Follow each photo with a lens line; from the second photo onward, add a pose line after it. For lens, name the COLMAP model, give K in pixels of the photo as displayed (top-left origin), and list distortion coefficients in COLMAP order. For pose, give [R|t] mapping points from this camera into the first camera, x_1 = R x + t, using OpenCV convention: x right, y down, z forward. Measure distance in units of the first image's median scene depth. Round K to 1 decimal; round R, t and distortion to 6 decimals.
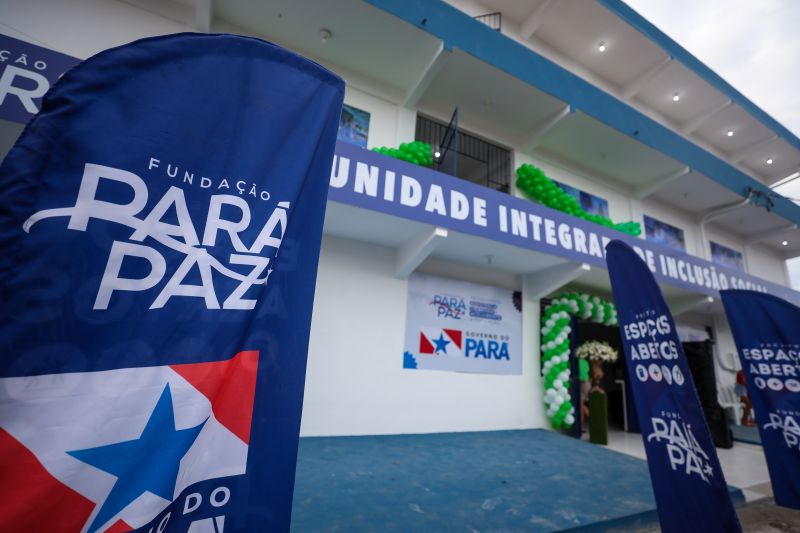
lens RADIAL K [[352.9, 0, 406.8], [0, 352.9, 268.1], [0, 0, 1]] dist [-0.060512, 0.014177]
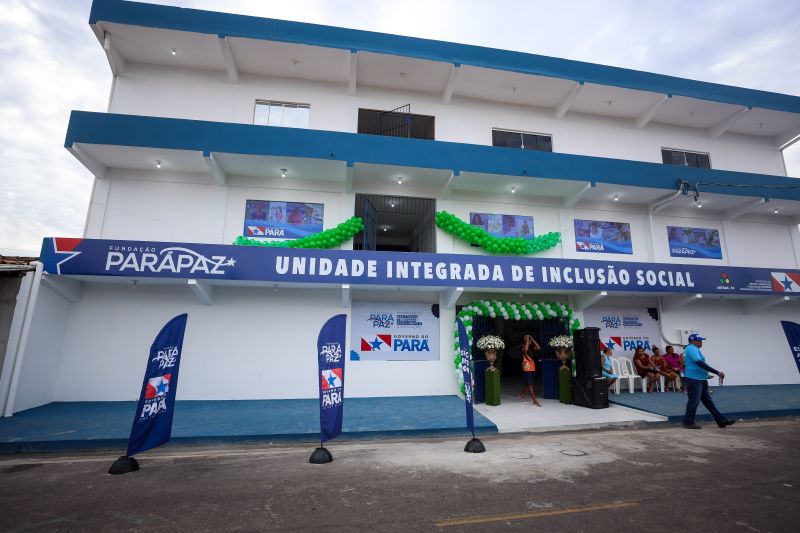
lens RADIAL K [[352.9, 0, 406.8], [0, 352.9, 268.1], [0, 0, 1]] dist [-0.060512, 0.014177]
pose [[0.962896, -0.112476, -0.245315, 0.644306], [0.123467, 0.991900, 0.029845, -0.157594], [0.239971, -0.059026, 0.968984, -0.499535]]
